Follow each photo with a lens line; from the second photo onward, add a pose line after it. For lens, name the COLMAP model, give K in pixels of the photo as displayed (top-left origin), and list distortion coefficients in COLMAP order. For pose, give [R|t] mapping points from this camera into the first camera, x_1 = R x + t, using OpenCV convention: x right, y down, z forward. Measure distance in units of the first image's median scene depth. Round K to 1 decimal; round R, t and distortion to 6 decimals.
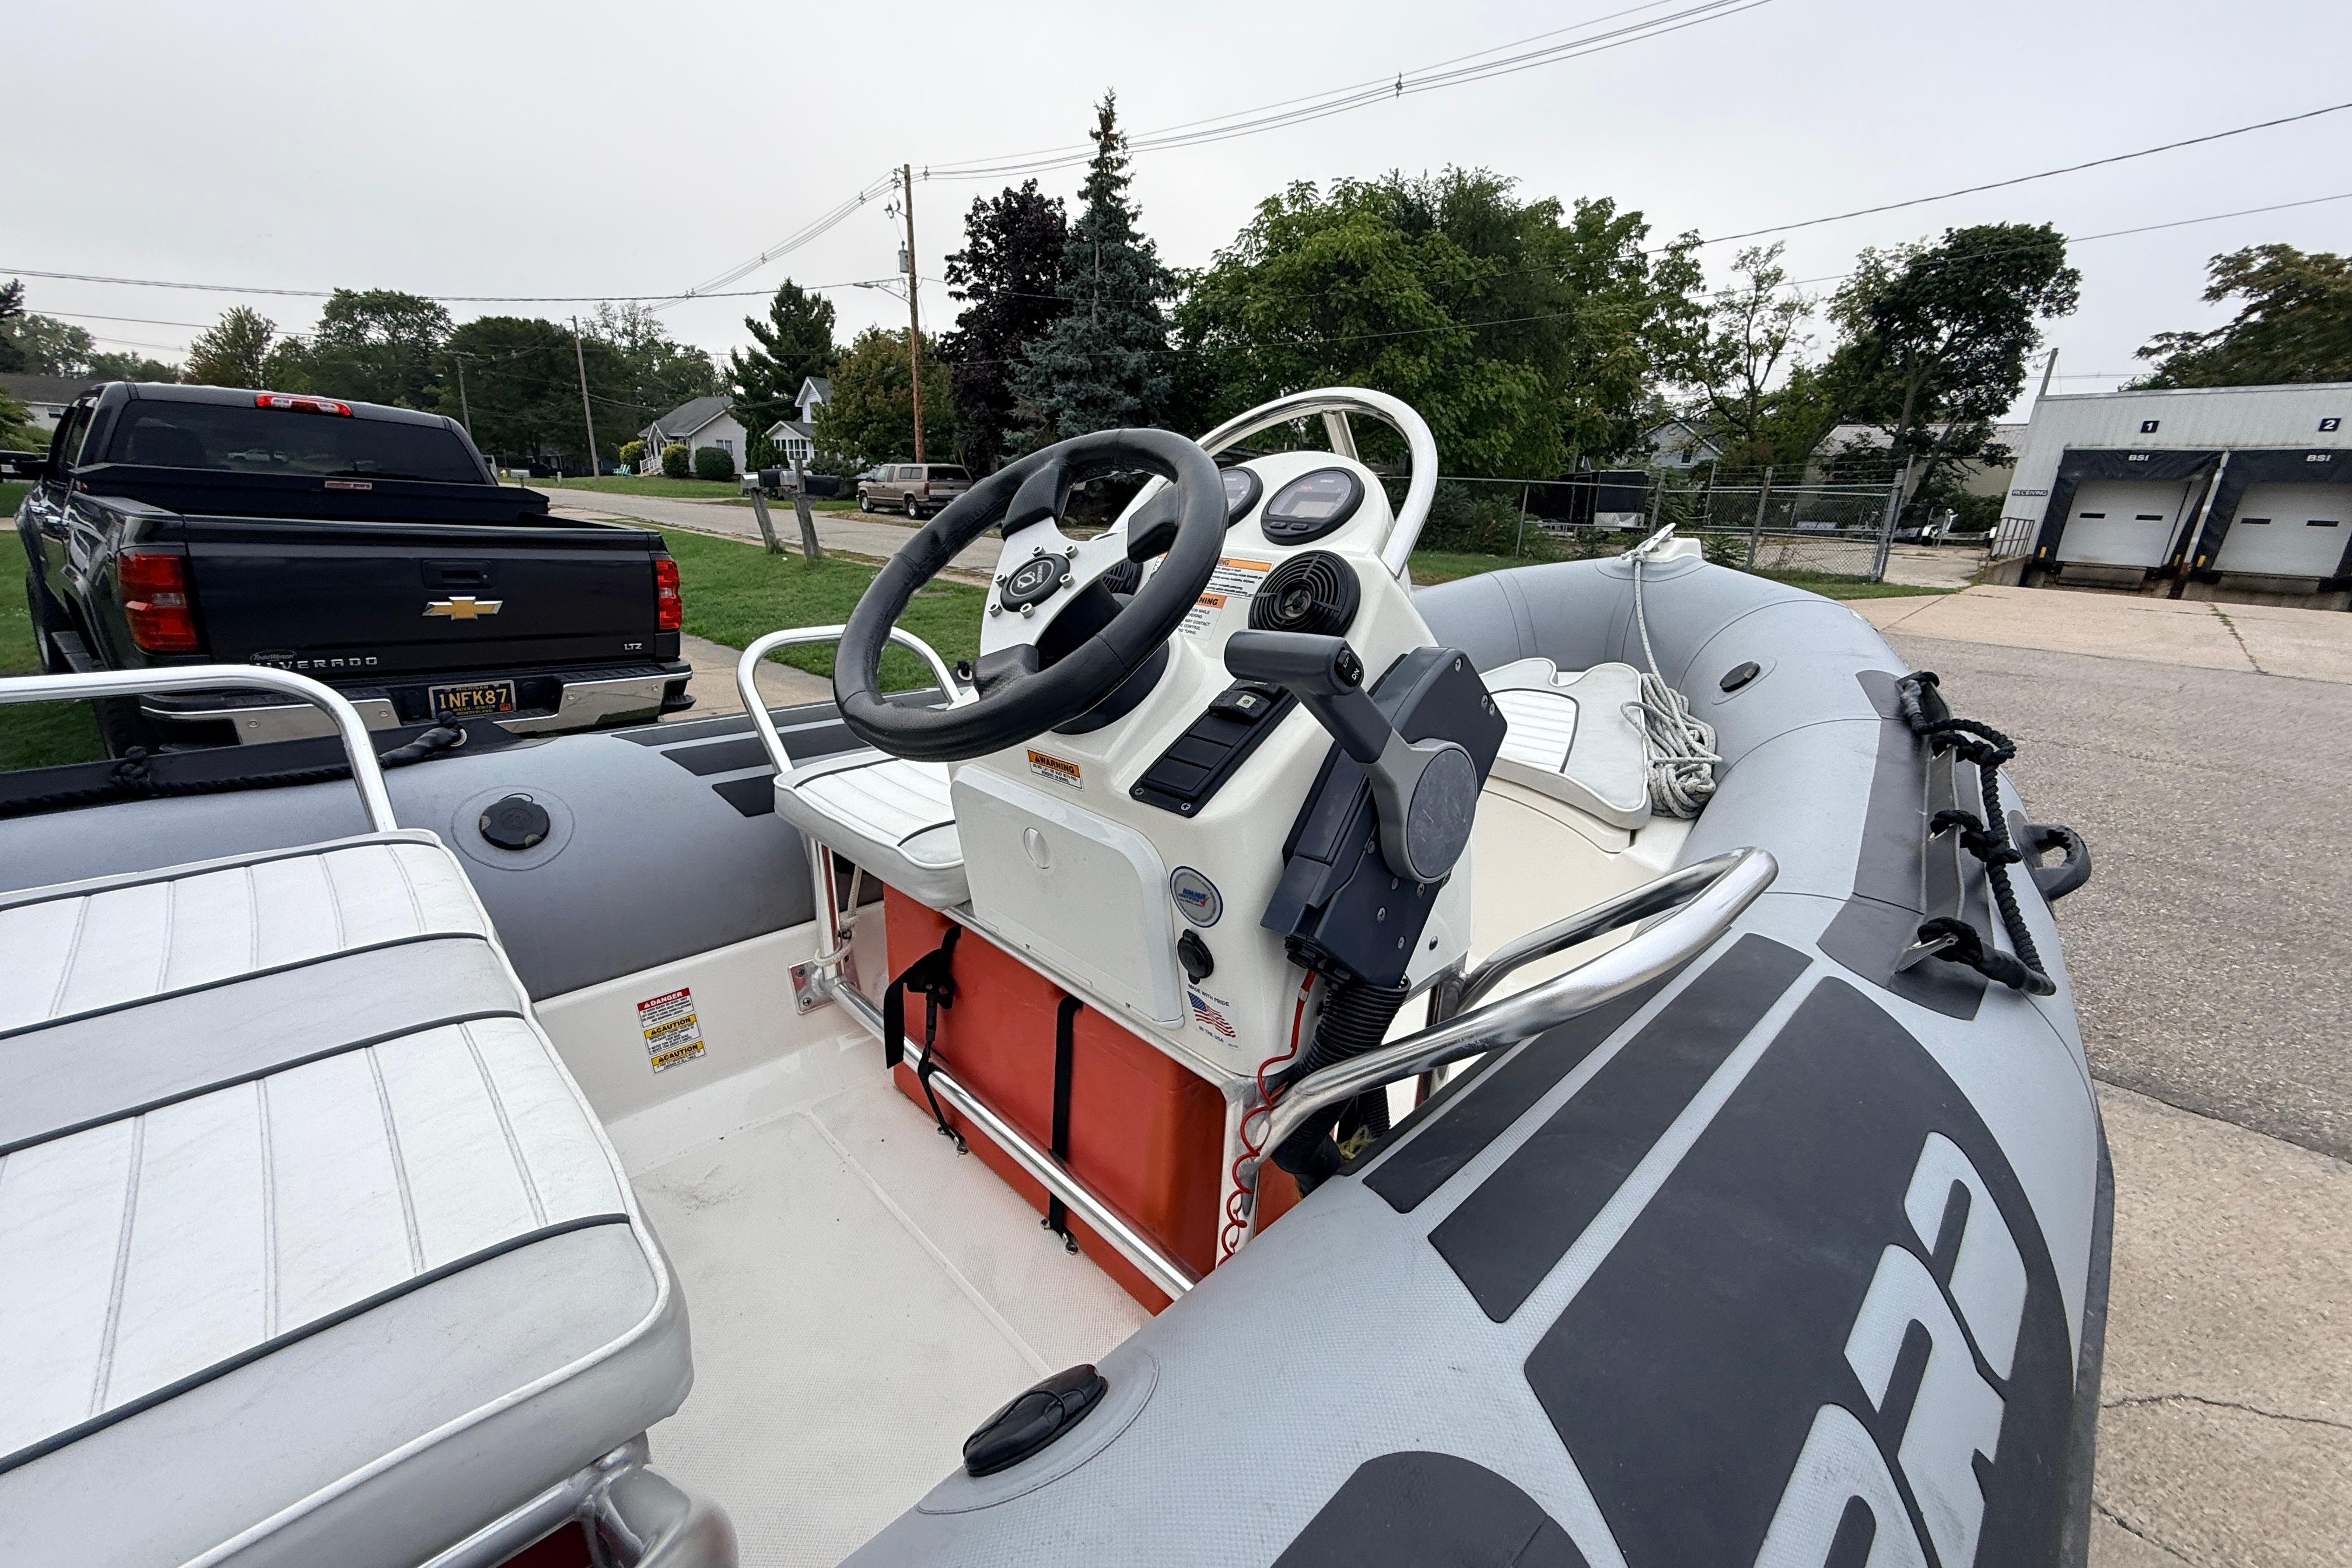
lens RADIAL K [[935.7, 0, 1172.7], [0, 935.7, 791.1], [0, 0, 1]] dist [0.000141, -0.000524]
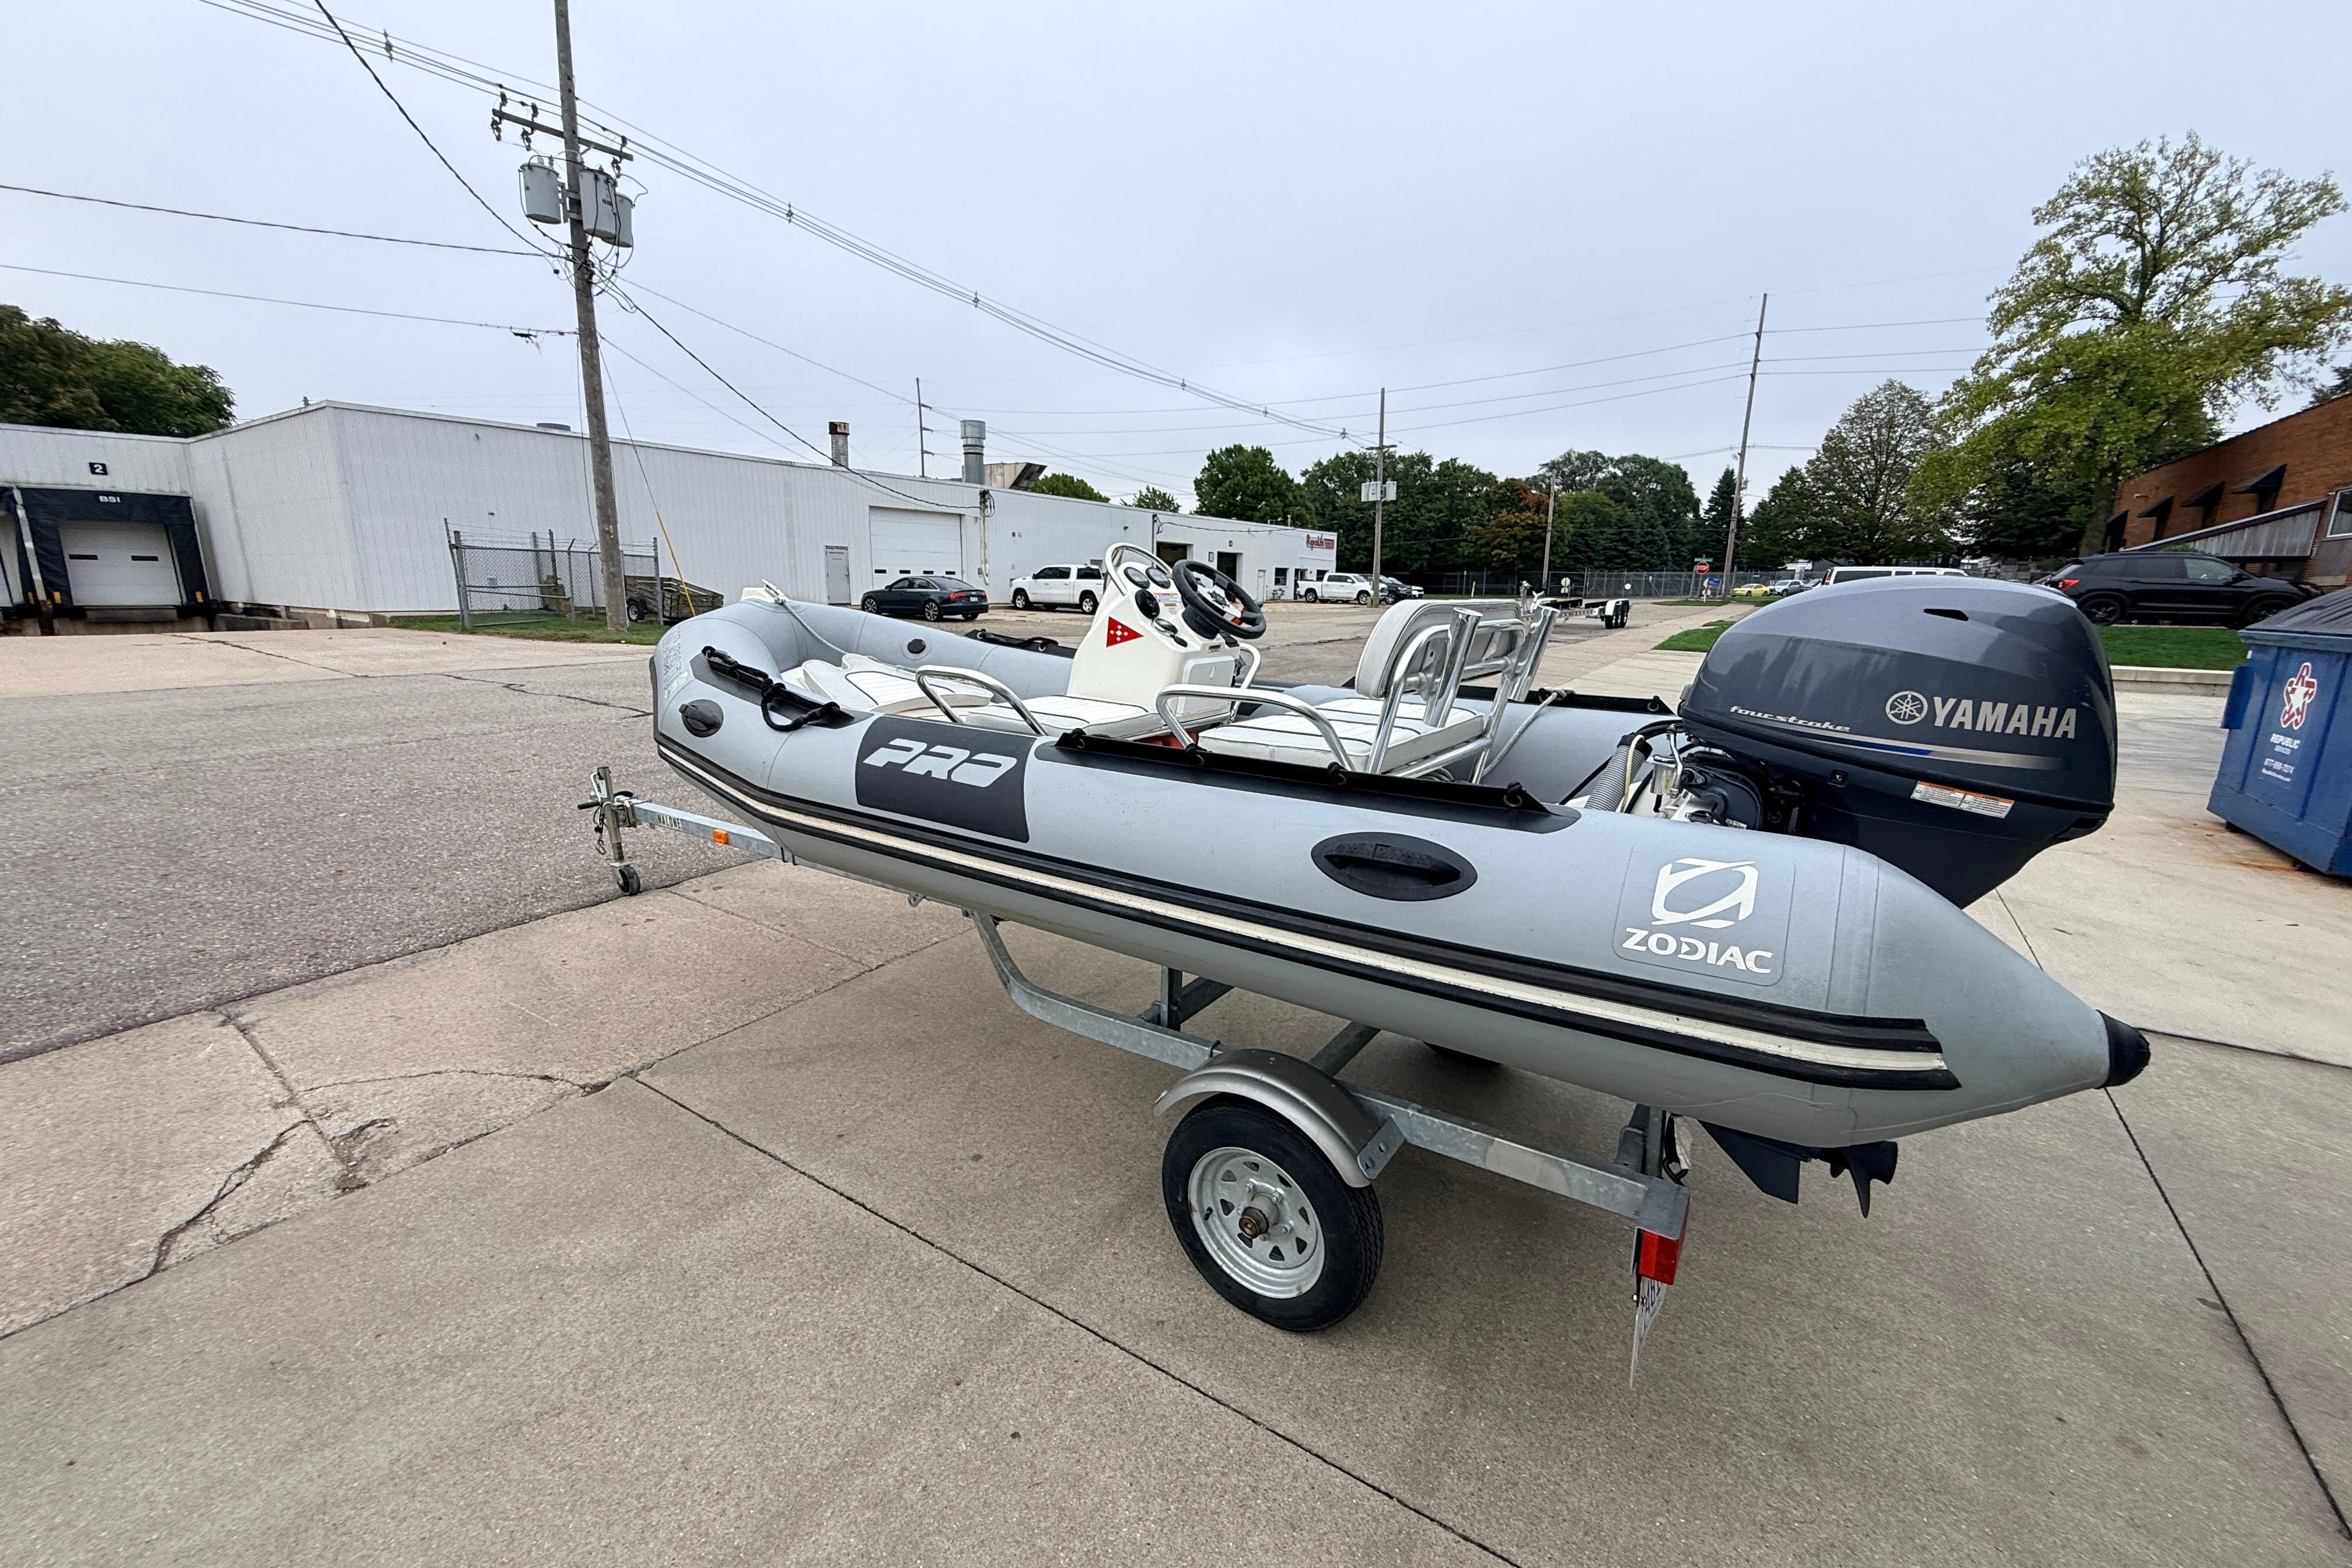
lens RADIAL K [[933.5, 0, 1169.4], [0, 933.5, 786.4], [0, 0, 1]] dist [0.000425, 0.000006]
pose [[-0.183381, -0.250061, 0.950705, -0.098718], [0.283972, 0.912401, 0.294761, -0.017779], [-0.941133, 0.324027, -0.096307, 0.043540]]
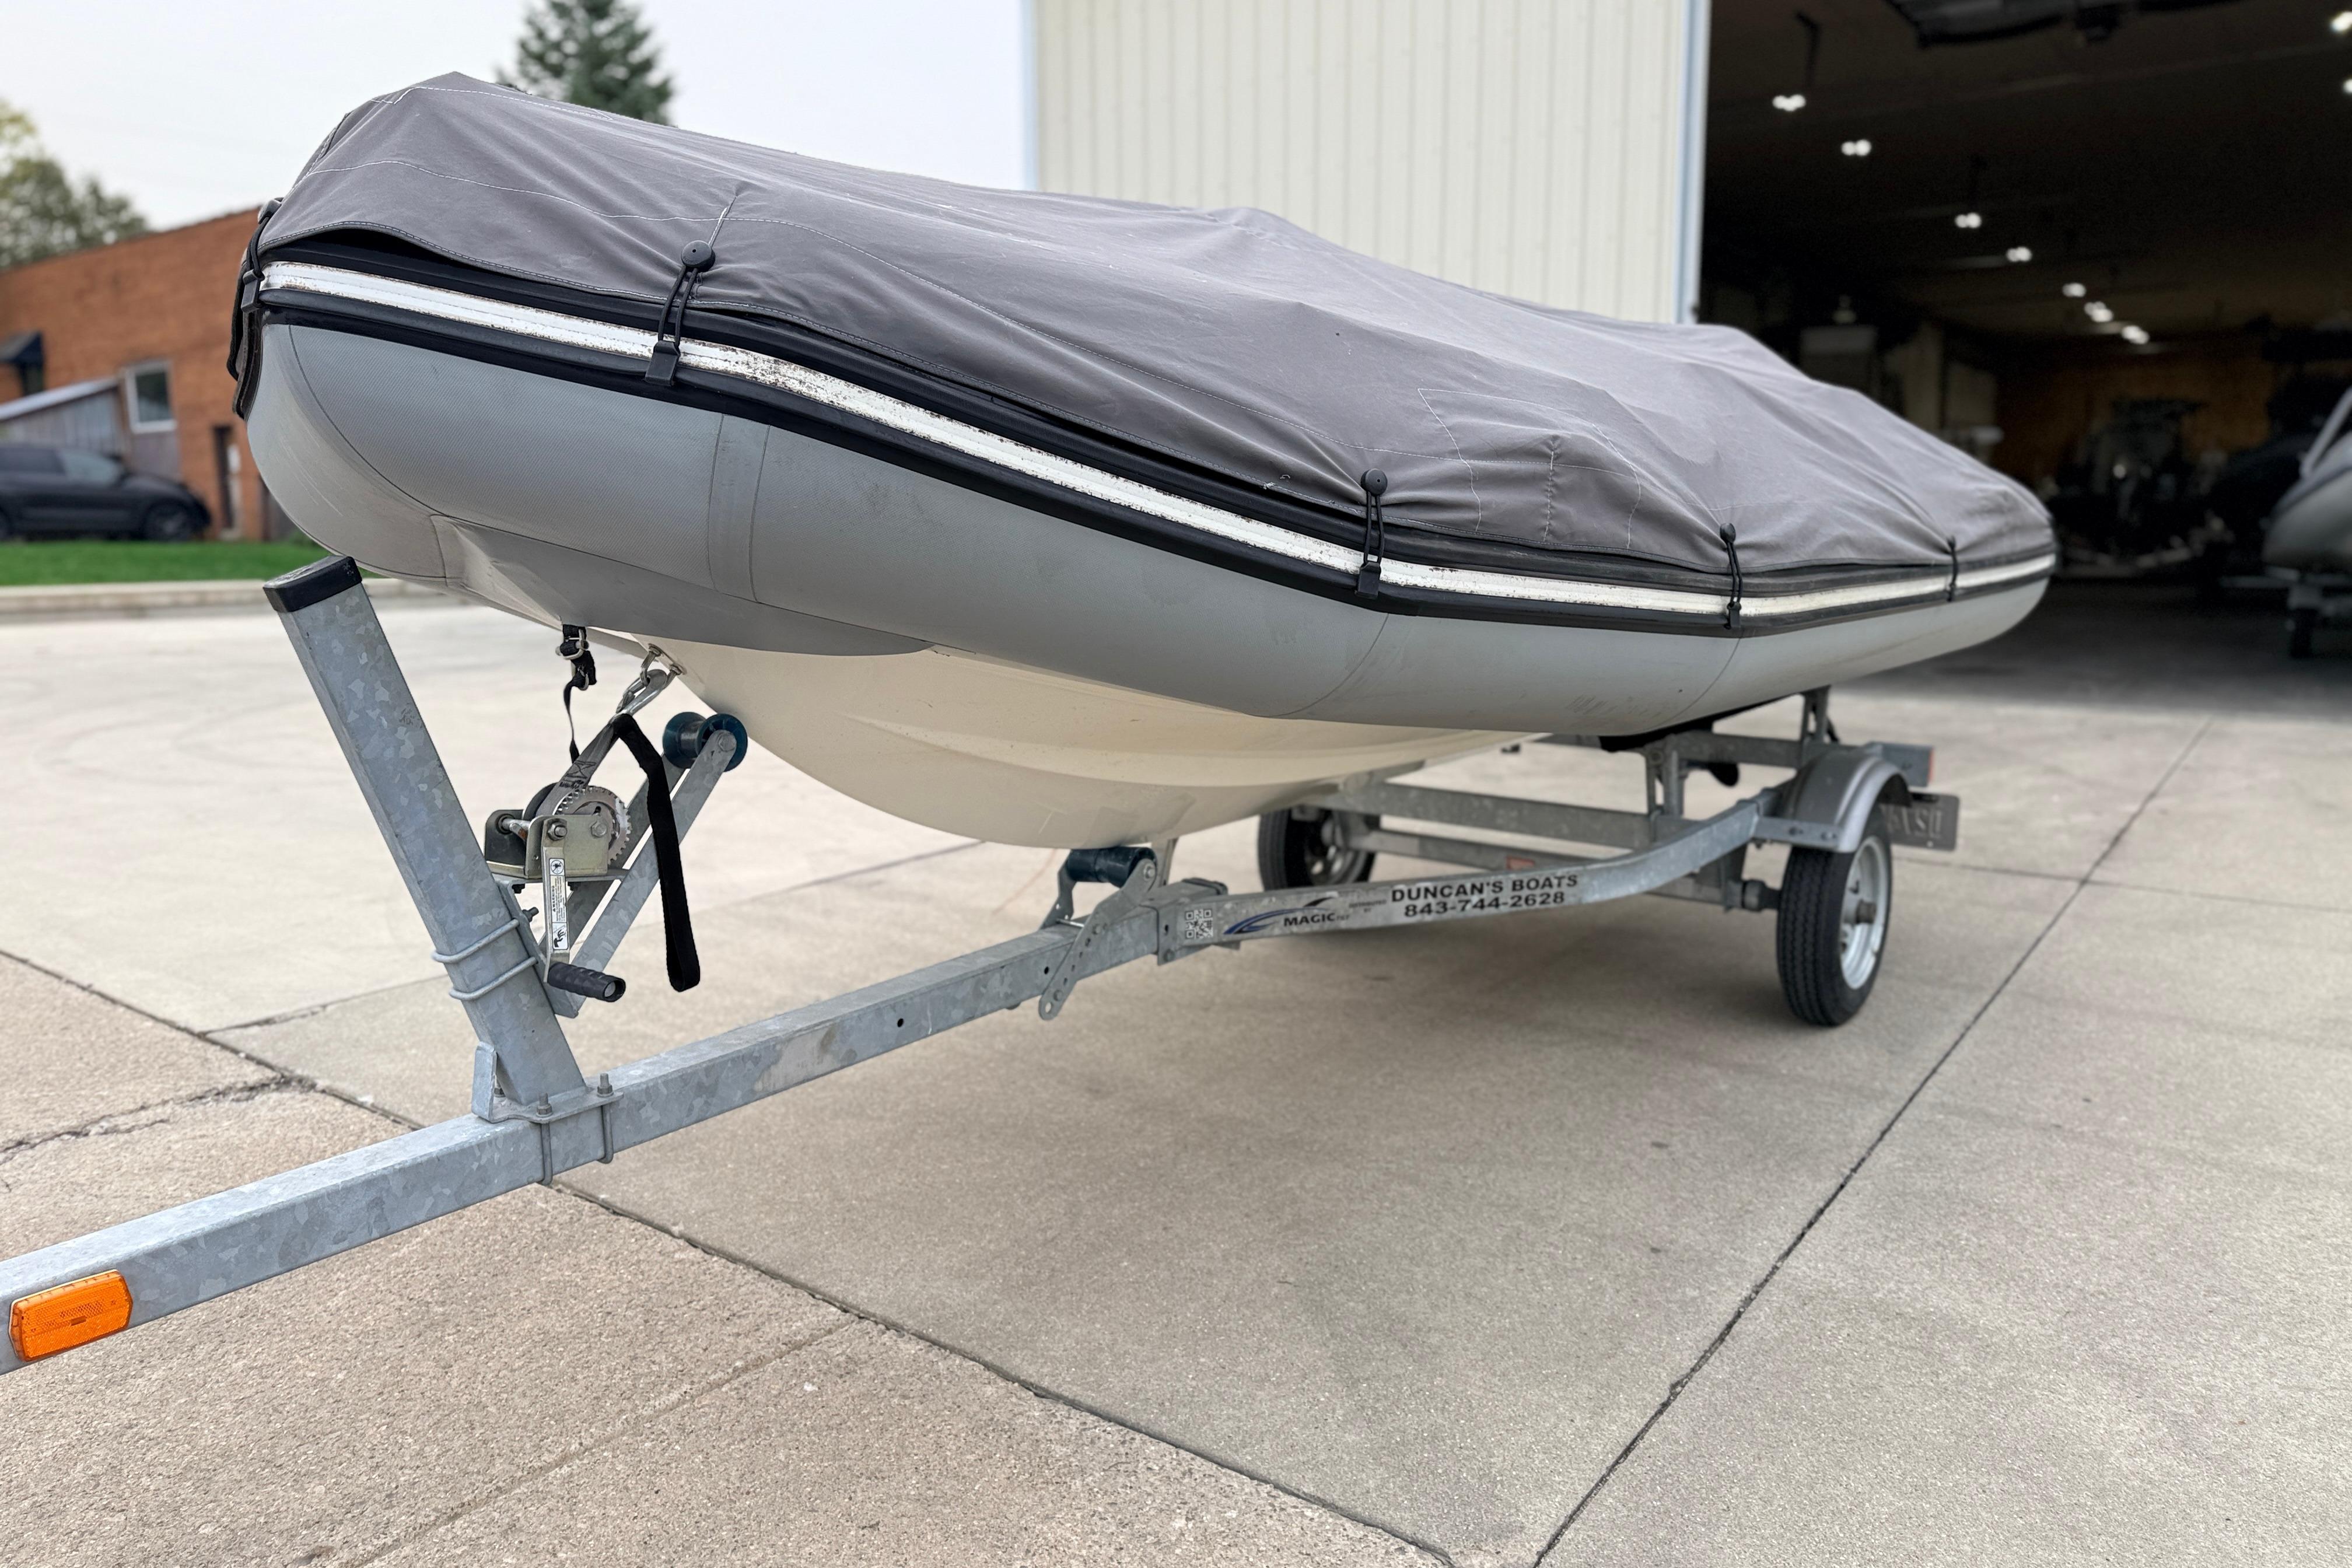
lens RADIAL K [[1638.3, 0, 1181.1], [0, 1638.3, 812.5], [0, 0, 1]] dist [0.077776, -0.097864]
pose [[-0.983535, -0.038059, -0.176668, 0.026819], [-0.115501, 0.884241, 0.452524, -0.025977], [0.138994, 0.465478, -0.874077, 0.138608]]
